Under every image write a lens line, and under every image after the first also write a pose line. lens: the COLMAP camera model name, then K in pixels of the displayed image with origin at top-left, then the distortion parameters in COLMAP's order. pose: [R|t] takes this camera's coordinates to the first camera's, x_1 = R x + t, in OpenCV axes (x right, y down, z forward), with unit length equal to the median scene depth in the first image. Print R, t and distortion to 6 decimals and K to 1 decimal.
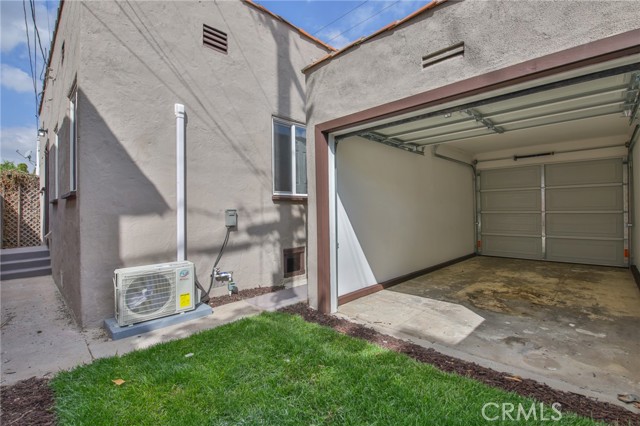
lens RADIAL K [[291.3, 0, 317.5], [0, 291.3, 212.8], [0, 0, 1]] dist [-0.012773, -0.004352]
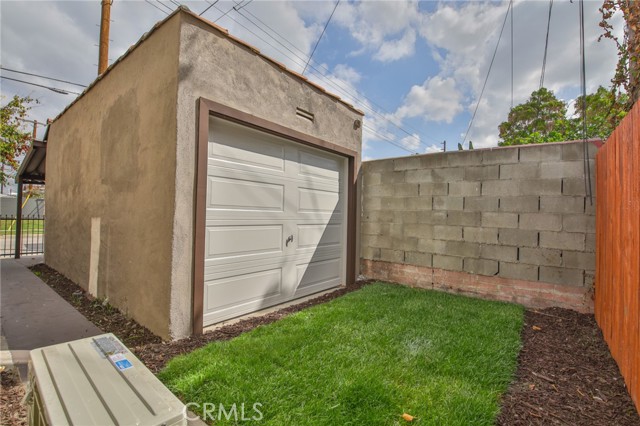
lens RADIAL K [[291.3, 0, 320.1], [0, 291.3, 213.2], [0, 0, 1]] dist [-0.012773, -0.004352]
pose [[-0.115561, 0.011066, 0.993239, -0.944112], [-0.018638, 0.999738, -0.013307, 0.014638], [-0.993126, -0.020050, -0.115324, 0.890275]]
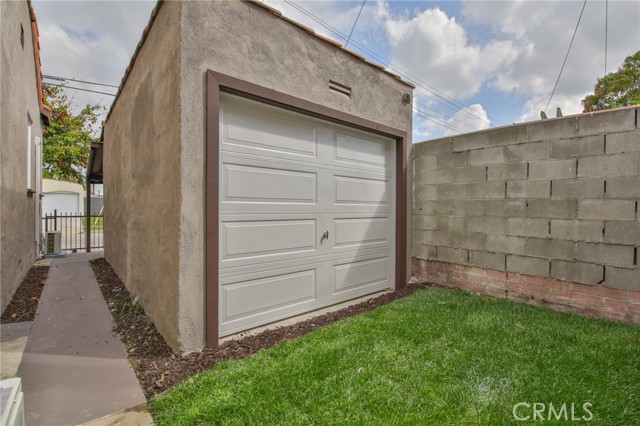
lens RADIAL K [[291.3, 0, 320.2], [0, 291.3, 211.7], [0, 0, 1]] dist [-0.012773, -0.004352]
pose [[0.068505, -0.004970, 0.997638, -0.751923], [-0.003194, 0.999981, 0.005201, 0.018104], [-0.997646, -0.003543, 0.068488, 0.814180]]
